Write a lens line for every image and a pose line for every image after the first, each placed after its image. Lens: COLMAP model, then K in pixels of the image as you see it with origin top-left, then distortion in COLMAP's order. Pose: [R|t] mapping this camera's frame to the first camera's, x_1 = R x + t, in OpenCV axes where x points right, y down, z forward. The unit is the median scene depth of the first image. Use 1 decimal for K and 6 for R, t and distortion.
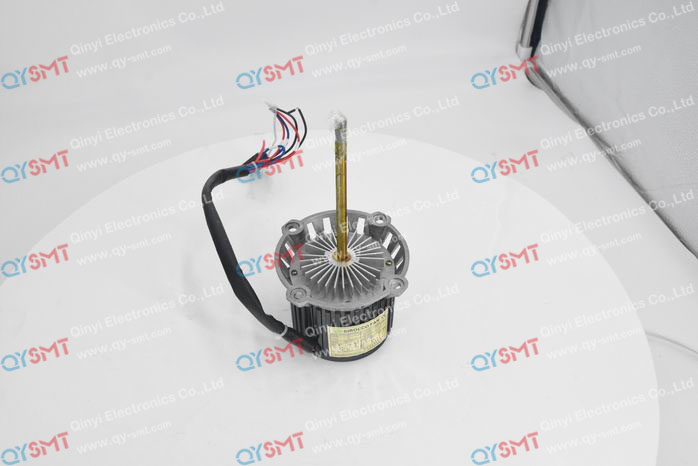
lens RADIAL K [[614.5, 0, 349.3], [0, 614.5, 234.3], [0, 0, 1]] dist [-0.004998, -0.003456]
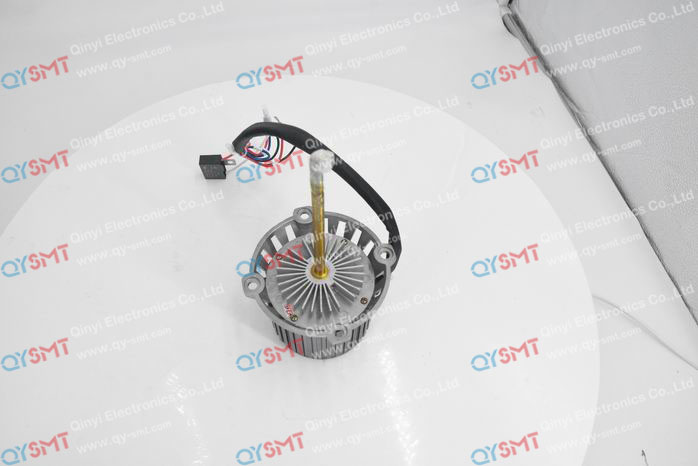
lens RADIAL K [[466.0, 0, 344.7], [0, 466.0, 233.3], [0, 0, 1]] dist [-0.007010, 0.001136]
pose [[1.000000, 0.000000, 0.000413, -0.007802], [0.000000, 1.000000, -0.000418, -0.001304], [-0.000413, 0.000418, 1.000000, 0.242473]]
